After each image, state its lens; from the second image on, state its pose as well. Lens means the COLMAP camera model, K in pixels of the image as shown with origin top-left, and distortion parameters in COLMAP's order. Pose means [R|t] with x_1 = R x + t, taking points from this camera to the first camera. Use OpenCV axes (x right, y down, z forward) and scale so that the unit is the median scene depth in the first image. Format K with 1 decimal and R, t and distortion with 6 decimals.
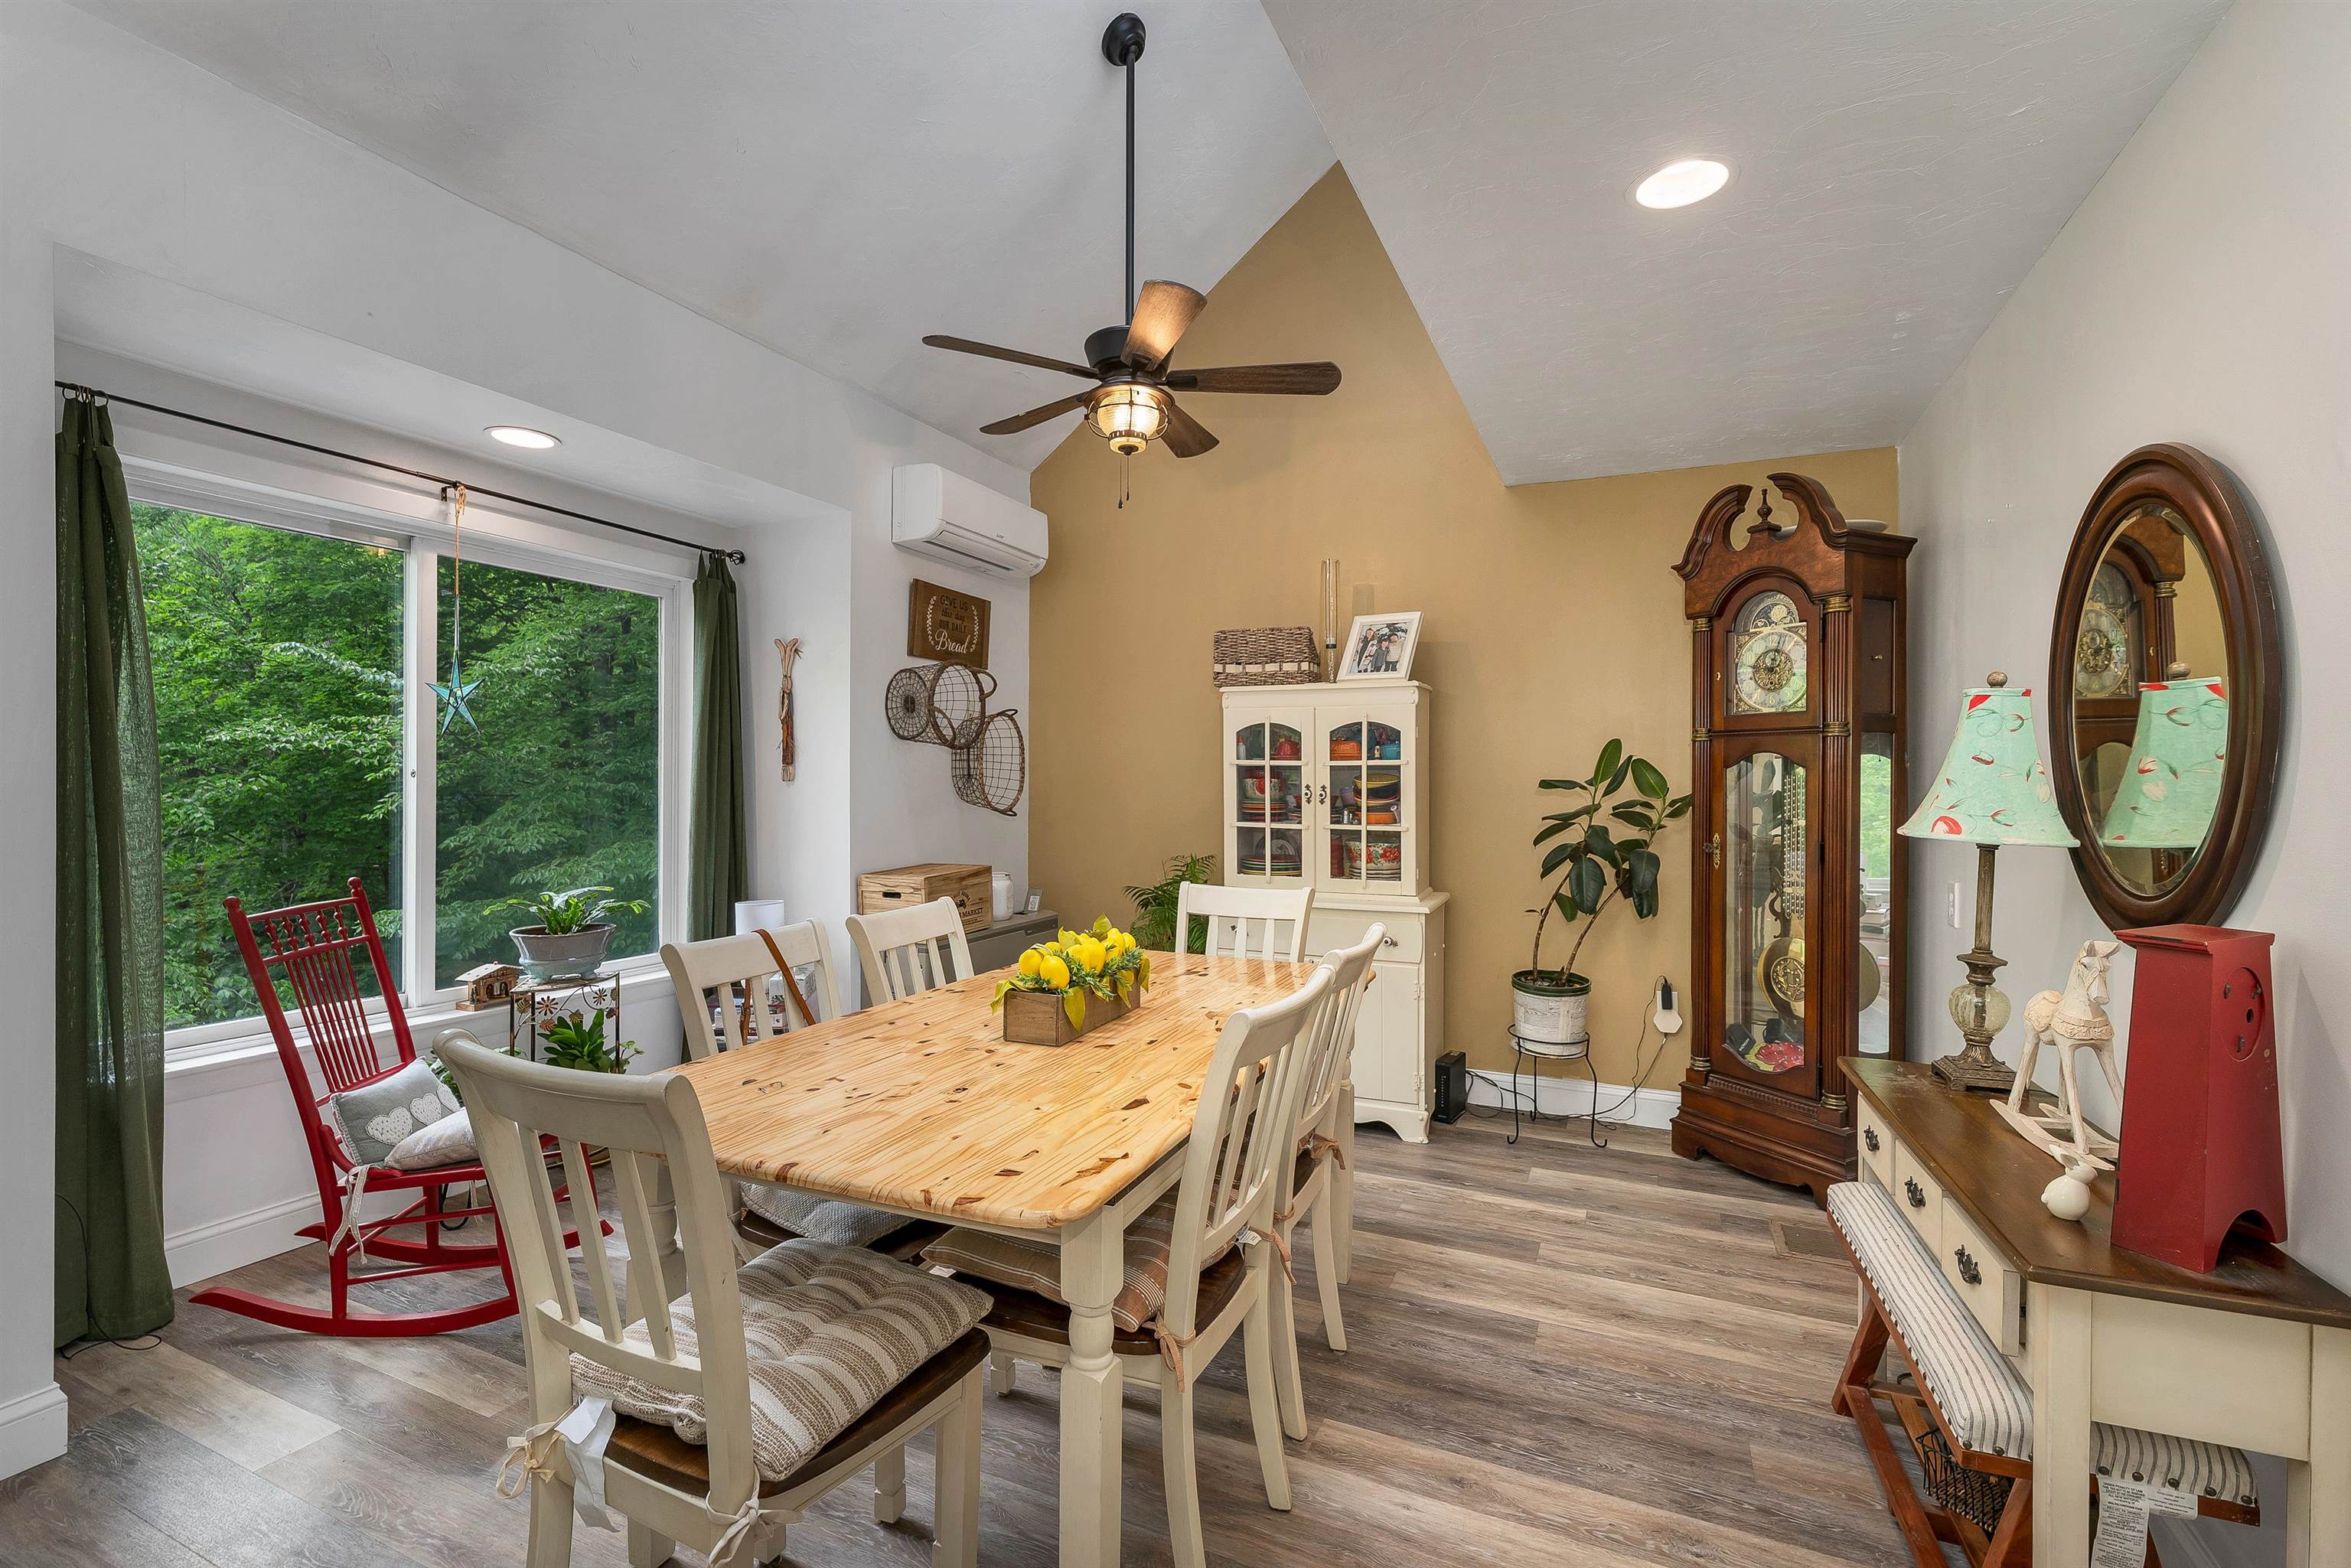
lens RADIAL K [[1044.5, 0, 1159.7], [0, 1044.5, 787.9], [0, 0, 1]] dist [0.001044, 0.000226]
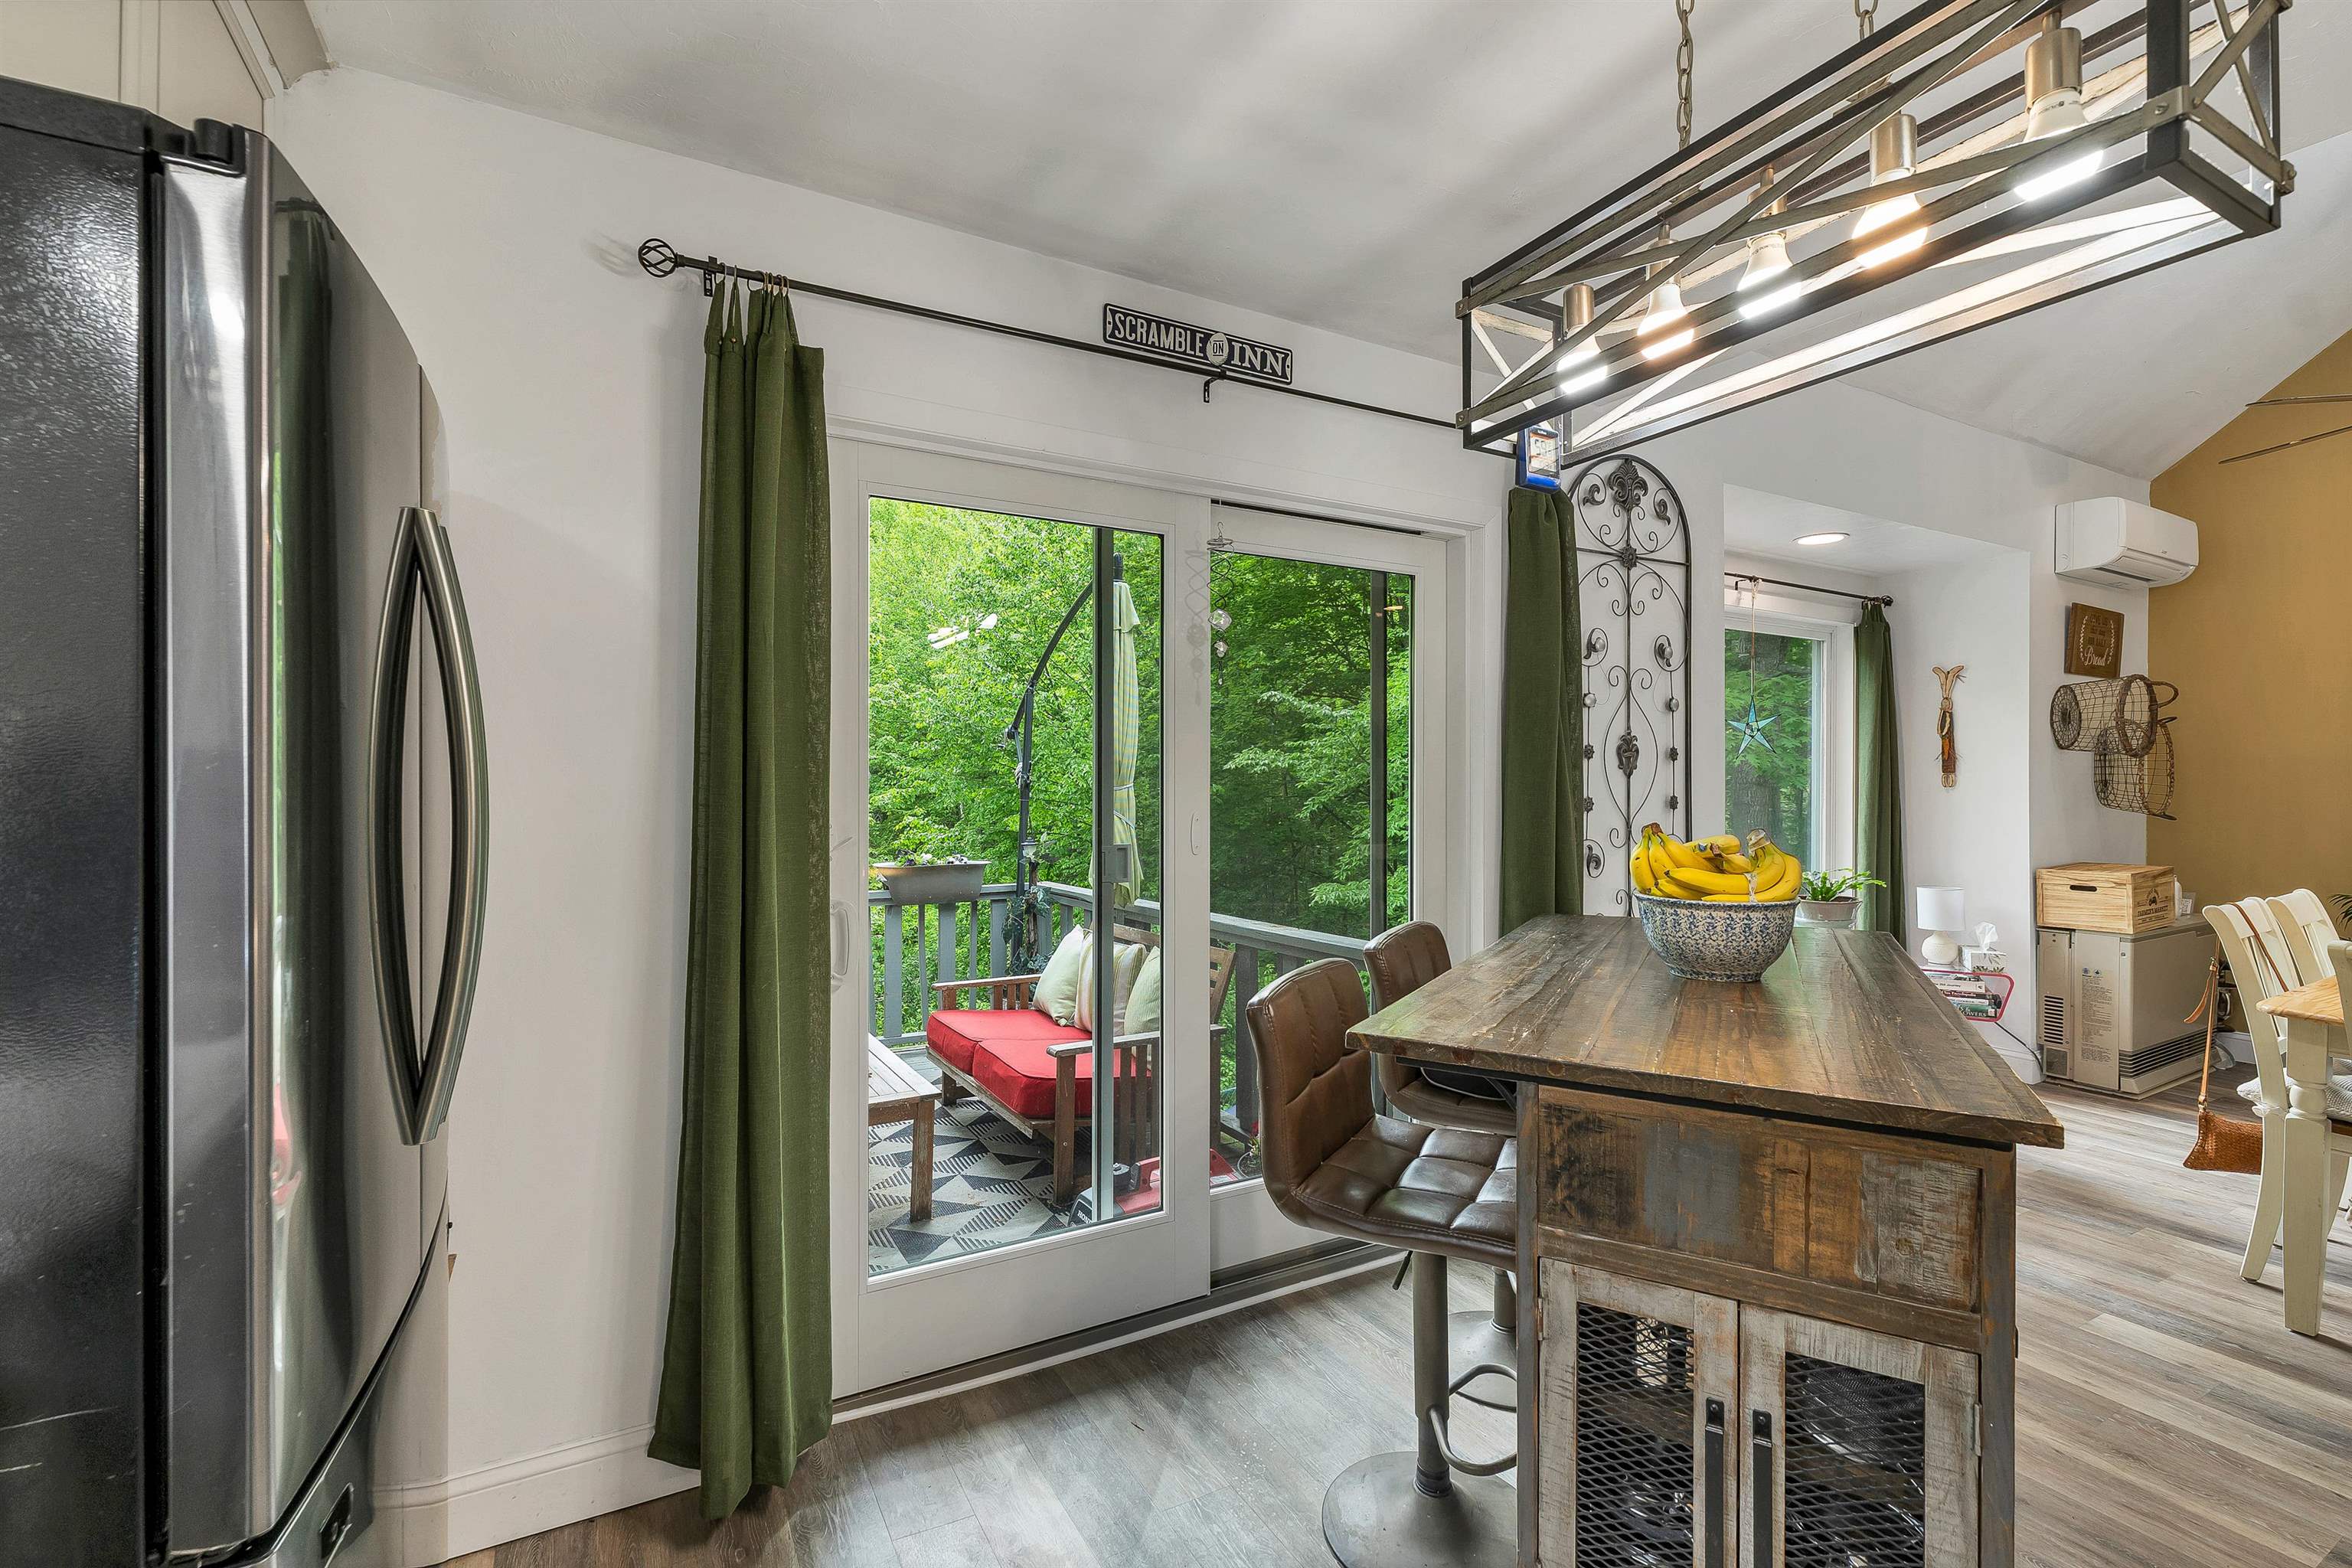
lens RADIAL K [[1031.6, 0, 1167.0], [0, 1031.6, 788.6], [0, 0, 1]] dist [0.003231, -0.000889]
pose [[0.815687, -0.006951, -0.578452, -0.421559], [0.004117, 0.999972, -0.006211, -0.001657], [0.578479, 0.002684, 0.815693, -0.482567]]
